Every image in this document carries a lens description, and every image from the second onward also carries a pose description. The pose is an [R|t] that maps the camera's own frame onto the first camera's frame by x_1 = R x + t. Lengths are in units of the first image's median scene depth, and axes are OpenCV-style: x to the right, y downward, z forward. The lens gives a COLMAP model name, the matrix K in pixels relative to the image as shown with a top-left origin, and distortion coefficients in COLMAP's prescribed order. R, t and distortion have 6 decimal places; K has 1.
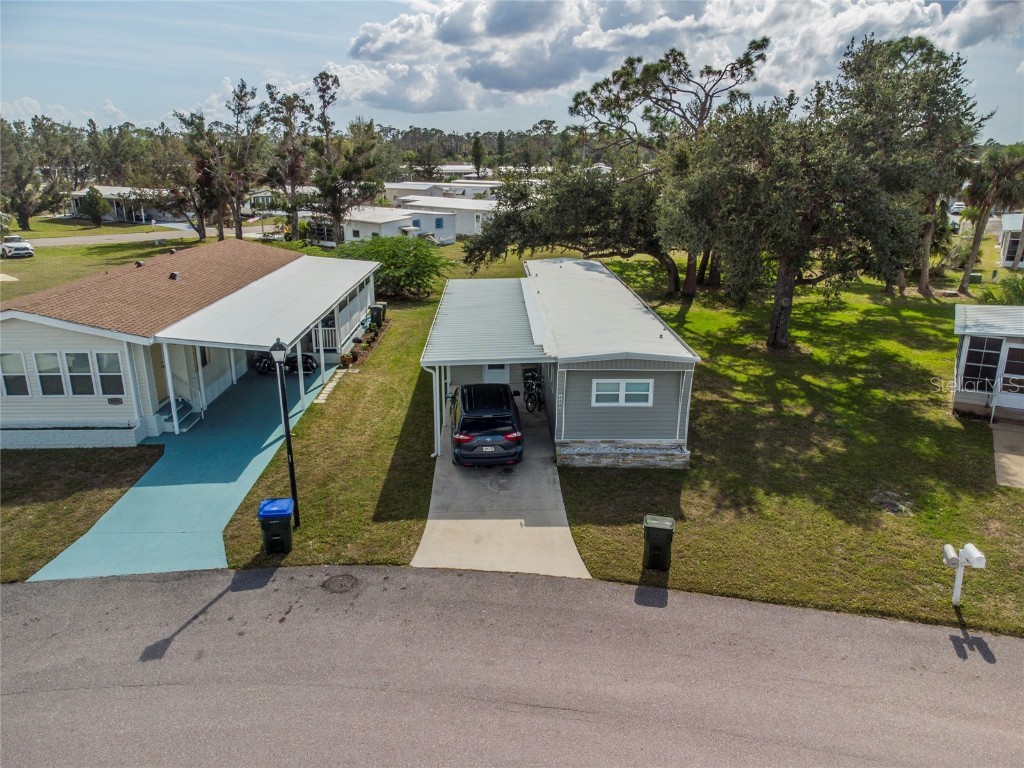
lens RADIAL K [[765.1, 0, 506.9], [0, 765.1, 381.1], [0, 0, 1]] dist [0.008365, 0.007591]
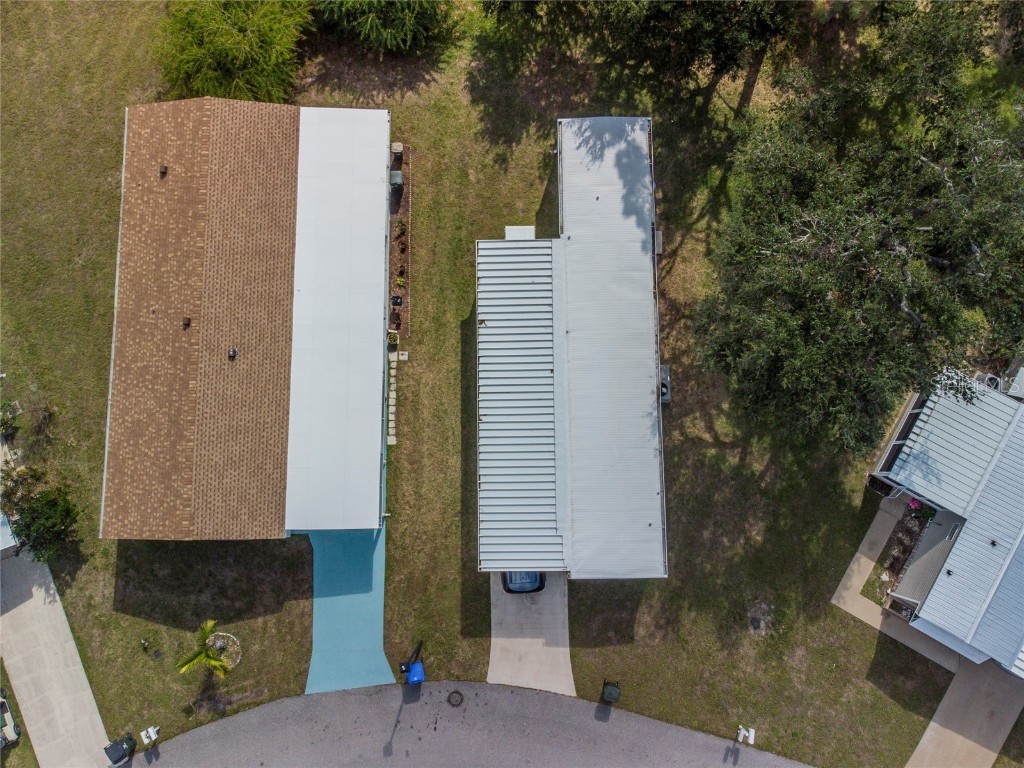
lens RADIAL K [[765.1, 0, 506.9], [0, 765.1, 381.1], [0, 0, 1]] dist [0.008365, 0.007591]
pose [[0.999848, 0.006207, -0.016312, -0.040827], [0.012509, 0.396916, 0.917770, -1.666711], [0.012171, -0.917834, 0.396777, 0.809029]]
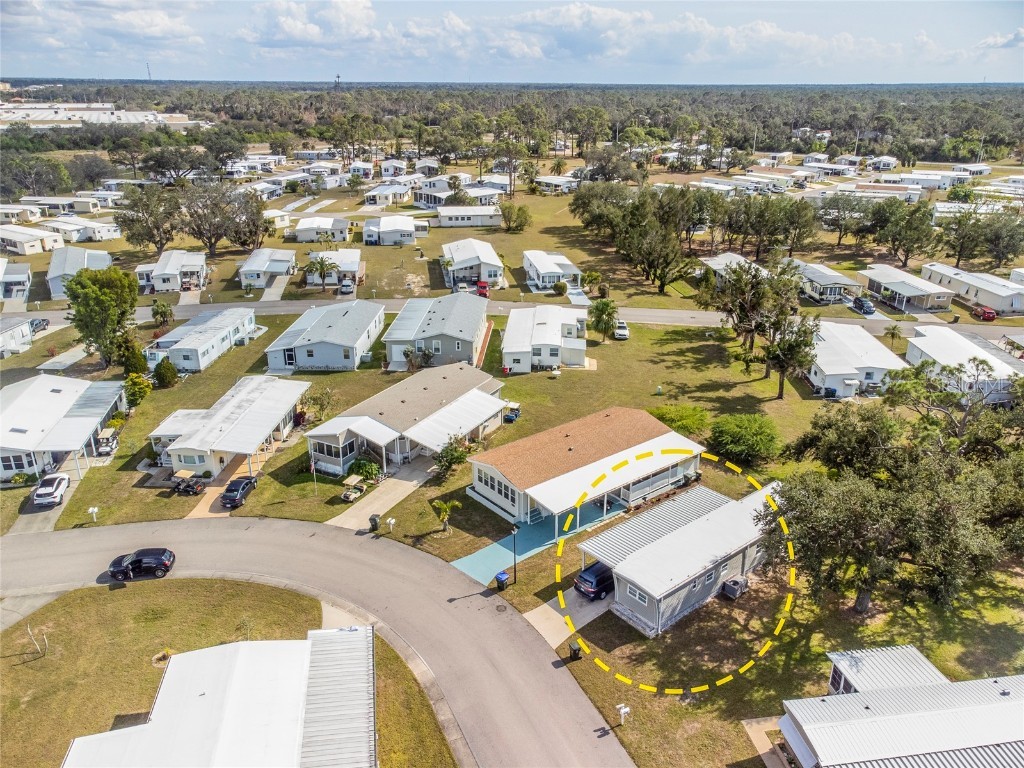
lens RADIAL K [[765.1, 0, 506.9], [0, 765.1, 381.1], [0, 0, 1]] dist [0.008365, 0.007591]
pose [[0.615207, 0.286176, -0.734590, 1.606841], [-0.223943, 0.956842, 0.185211, -1.066696], [0.755890, 0.050564, 0.652743, -0.975381]]
